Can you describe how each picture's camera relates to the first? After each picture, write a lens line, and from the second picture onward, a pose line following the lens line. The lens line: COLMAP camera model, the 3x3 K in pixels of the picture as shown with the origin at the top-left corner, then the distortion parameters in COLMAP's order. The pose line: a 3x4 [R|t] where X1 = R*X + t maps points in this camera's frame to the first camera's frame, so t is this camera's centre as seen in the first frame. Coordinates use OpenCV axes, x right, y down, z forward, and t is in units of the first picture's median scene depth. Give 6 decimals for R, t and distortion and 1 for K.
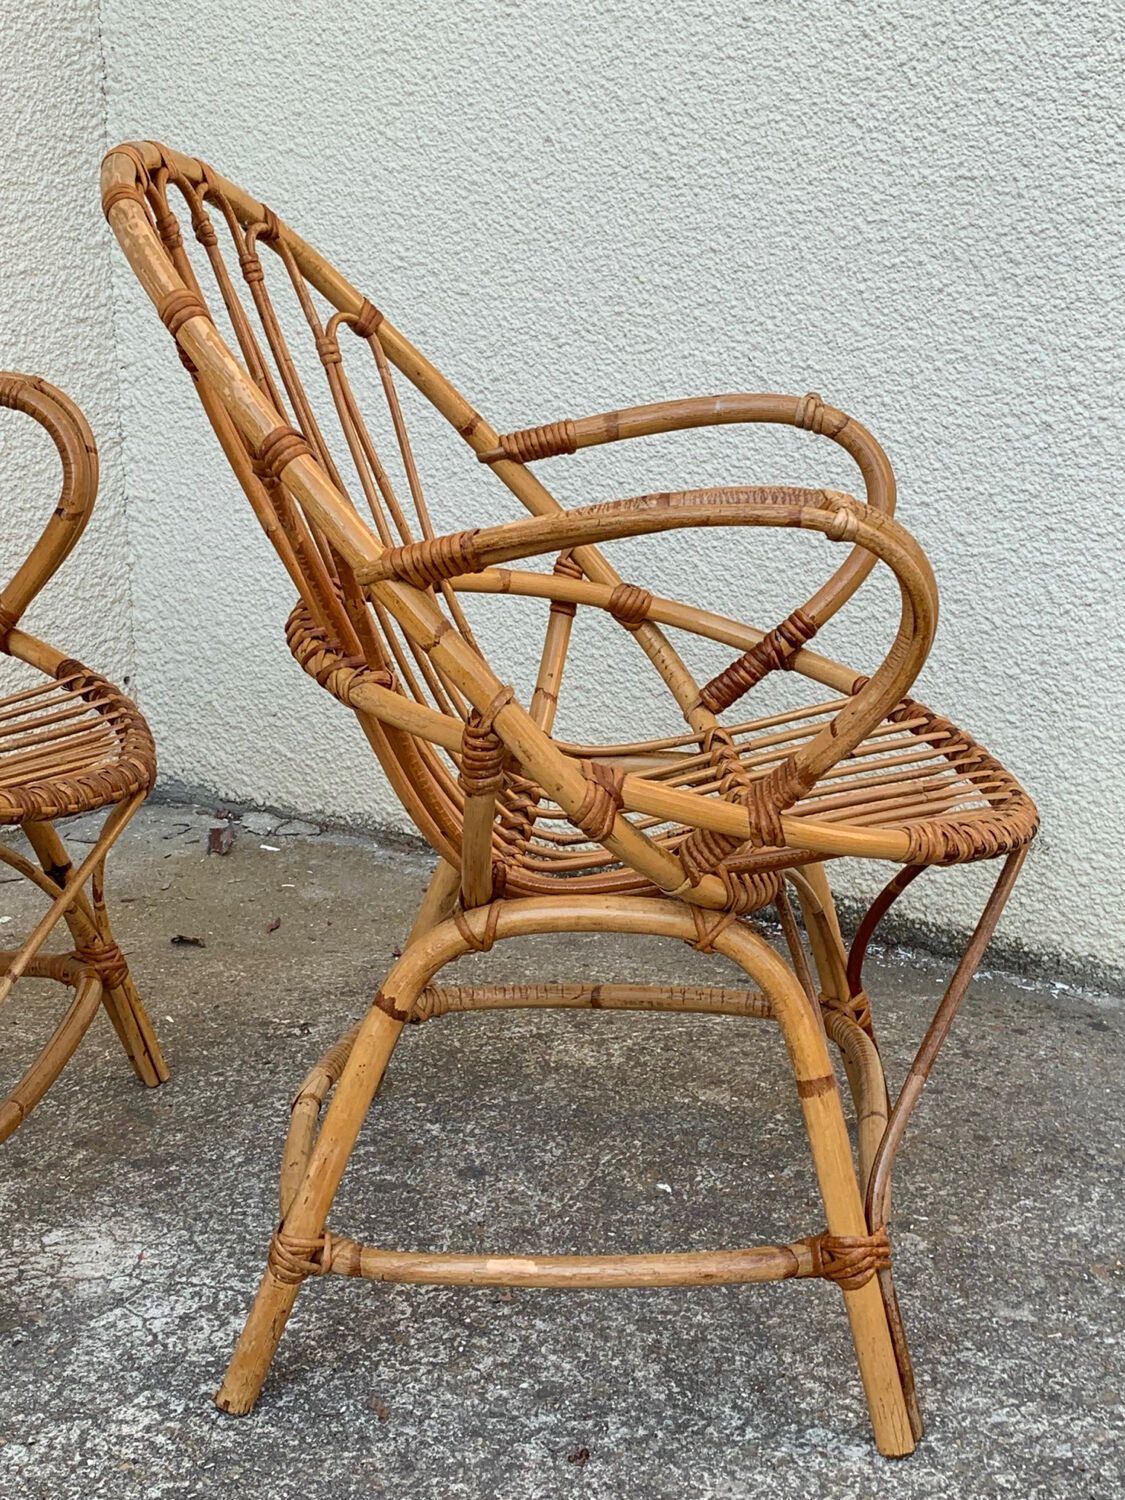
lens RADIAL K [[2107.2, 0, 560.8], [0, 2107.2, 729.0], [0, 0, 1]] dist [0.089188, 0.000000]
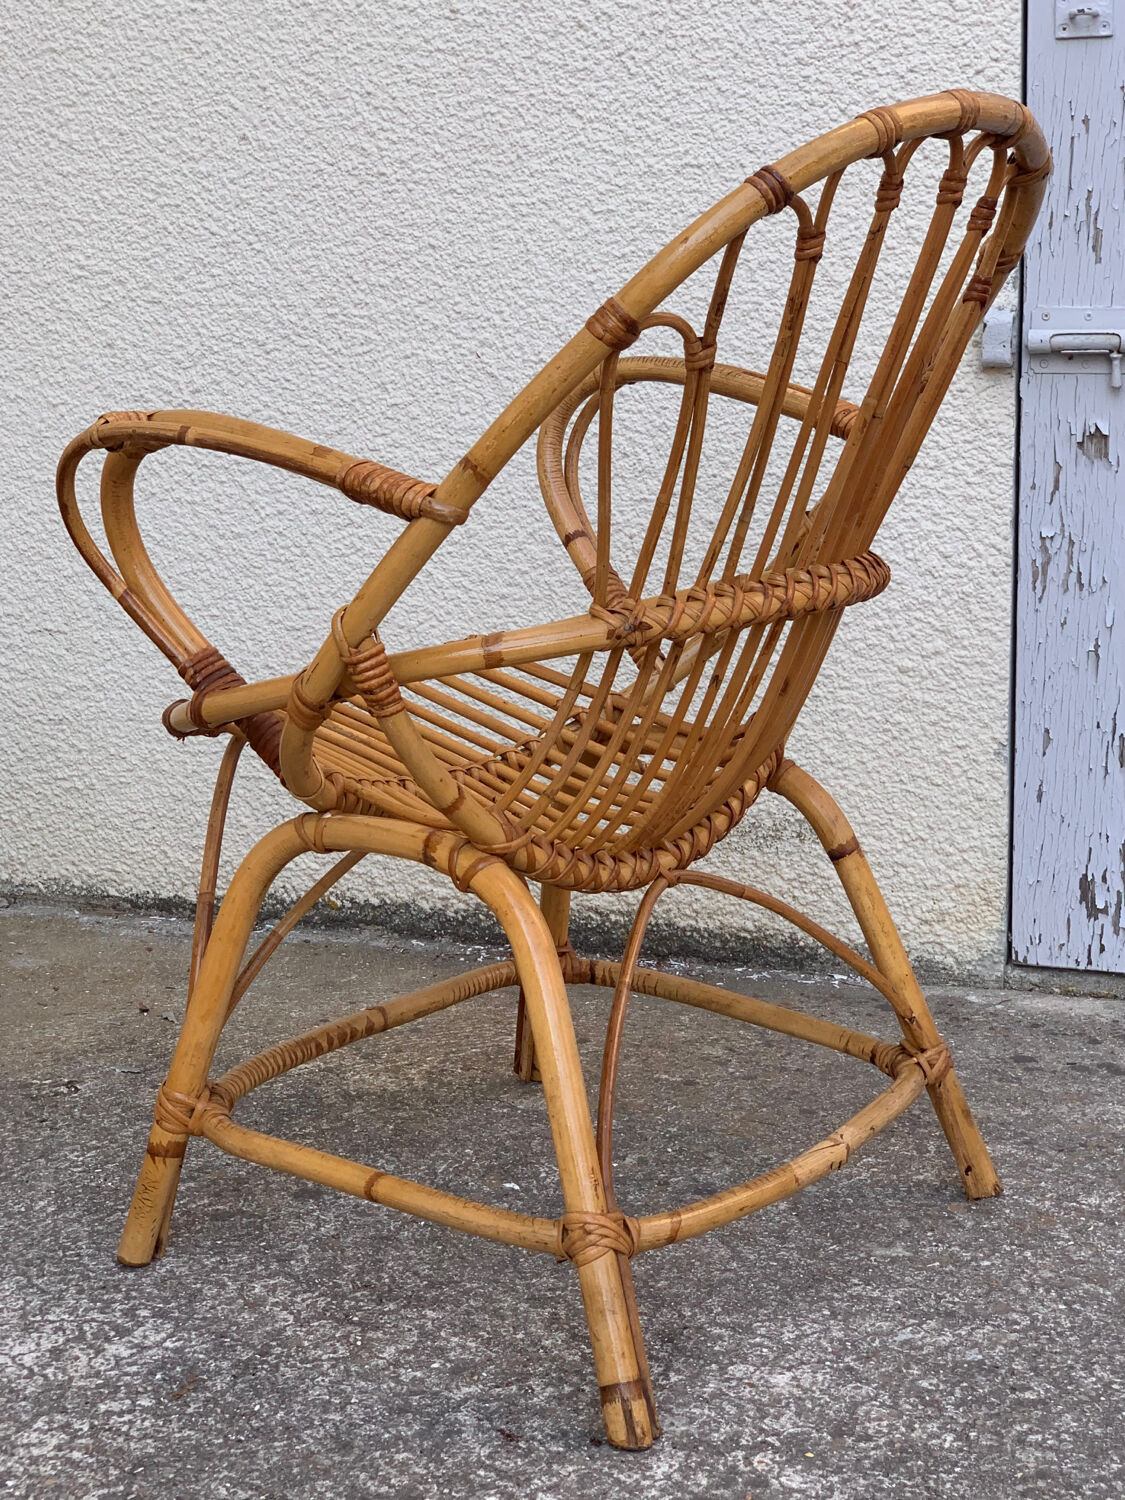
lens RADIAL K [[2440.9, 0, 541.9], [0, 2440.9, 722.4], [0, 0, 1]] dist [0.061545, 0.000000]
pose [[0.977129, -0.062719, 0.203186, -0.126547], [0.074645, 0.995876, -0.051569, 0.054218], [-0.199113, 0.065557, 0.977781, -0.090080]]
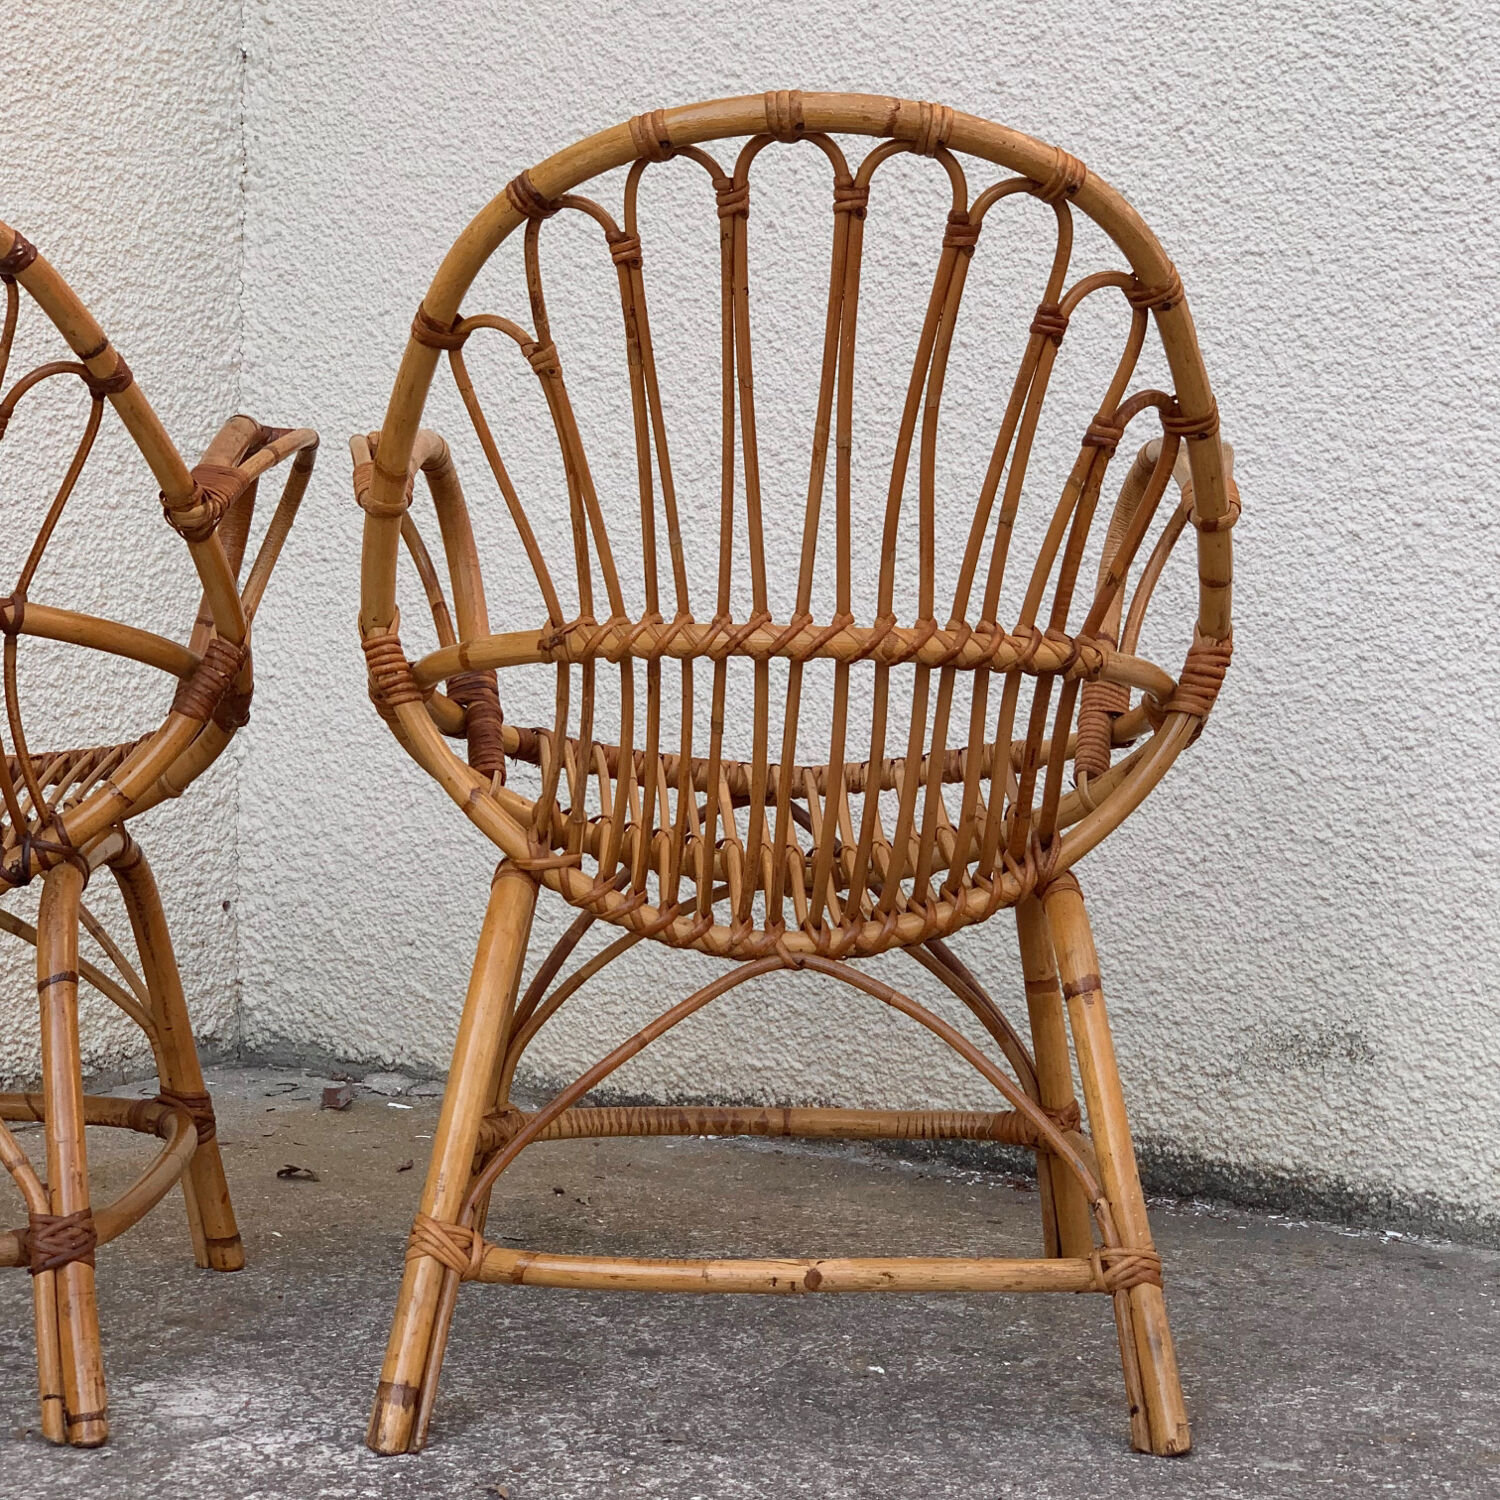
lens RADIAL K [[3202.1, 0, 746.0], [0, 3202.1, 714.9], [0, 0, 1]] dist [0.074760, 0.000000]
pose [[0.999564, 0.016729, -0.024318, 0.020474], [-0.021096, 0.981136, -0.192163, 0.174561], [0.020645, 0.192592, 0.981062, -0.235744]]
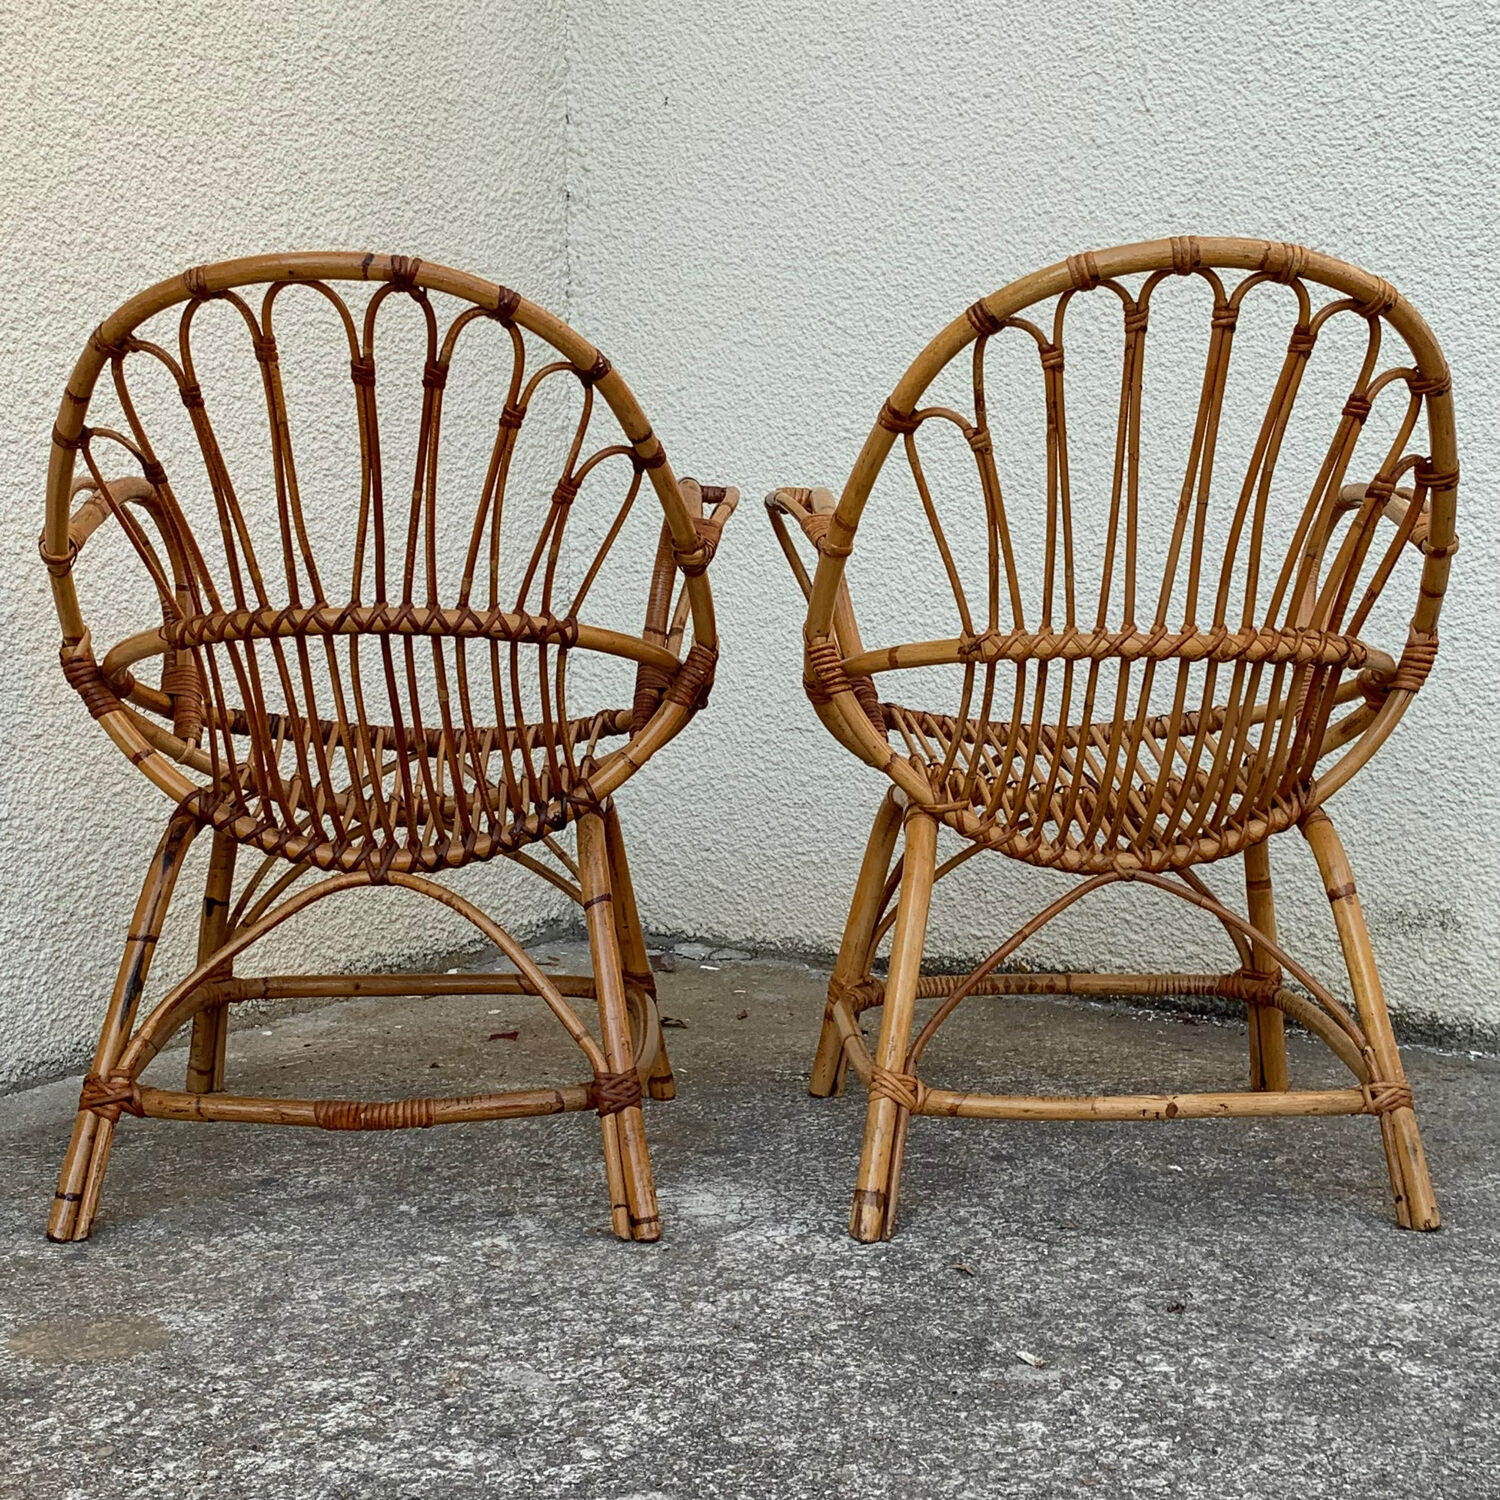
lens RADIAL K [[2273.6, 0, 774.7], [0, 2273.6, 774.6], [0, 0, 1]] dist [0.091694, 0.000000]
pose [[0.999735, 0.001800, 0.022963, -0.164290], [0.001363, 0.990572, -0.136987, 0.147183], [-0.022993, 0.136982, 0.990307, -0.206479]]
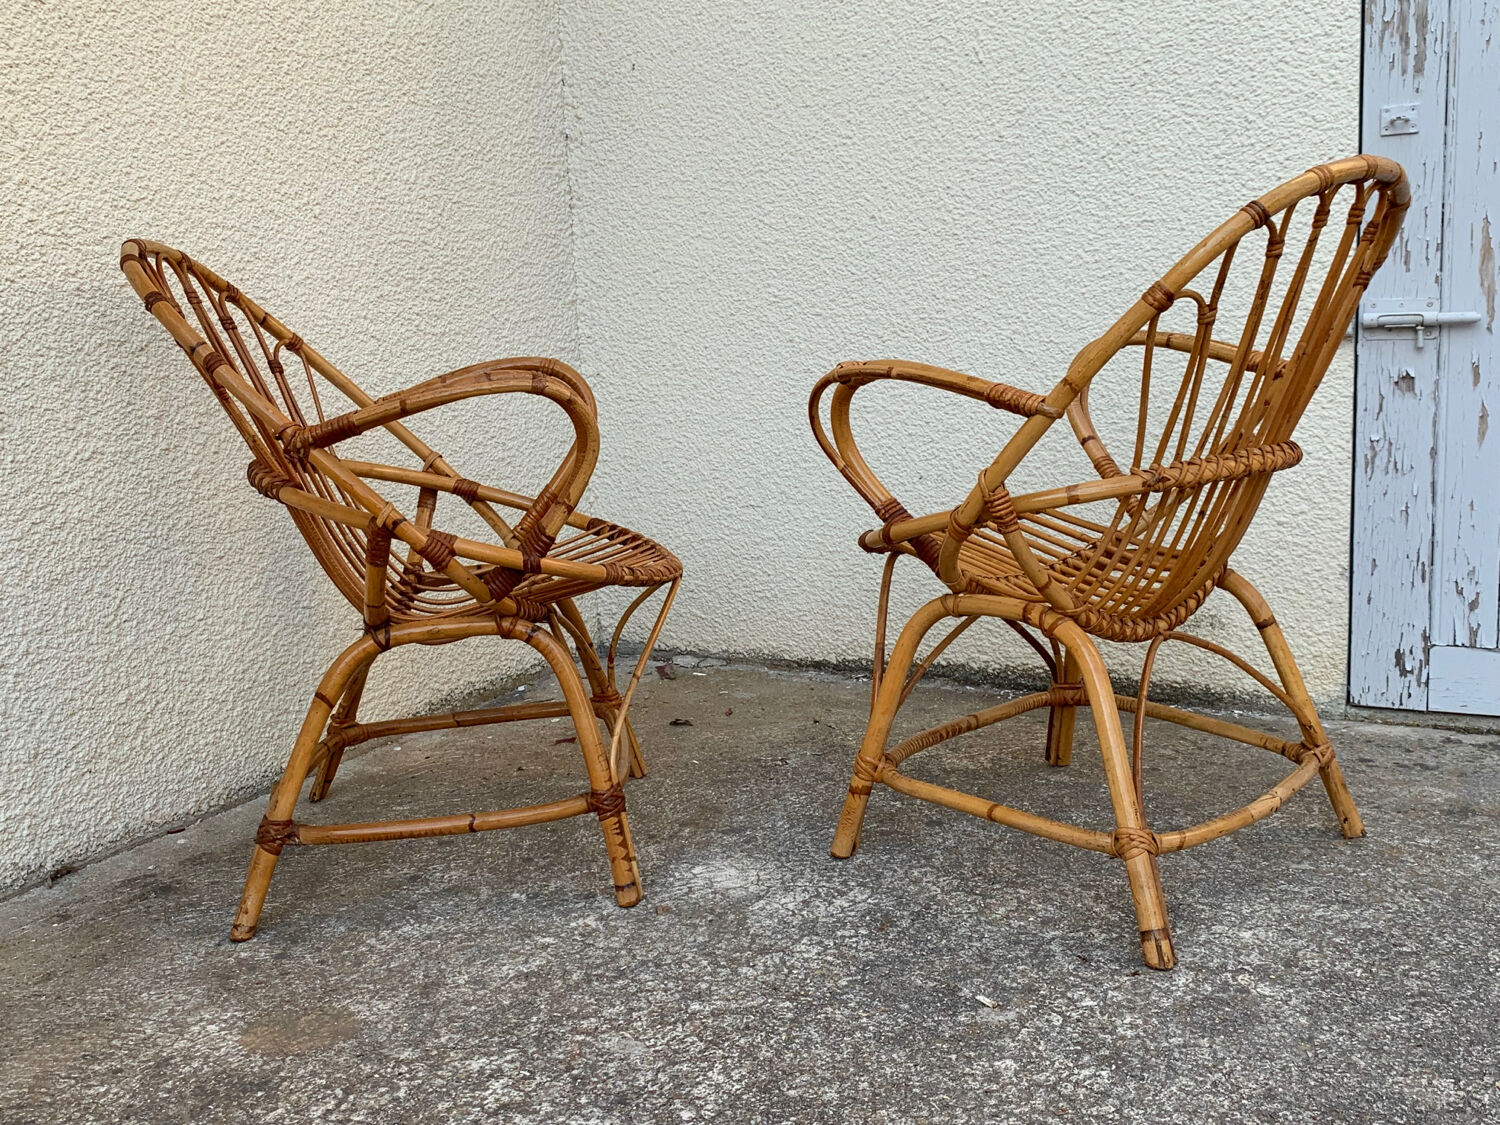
lens RADIAL K [[1465.5, 0, 750.7], [0, 1465.5, 554.1], [0, 0, 1]] dist [0.040139, 0.000000]
pose [[0.996327, -0.056329, 0.064491, -0.205649], [0.061749, 0.994432, -0.085390, 0.078549], [-0.059322, 0.089058, 0.994258, -0.104067]]
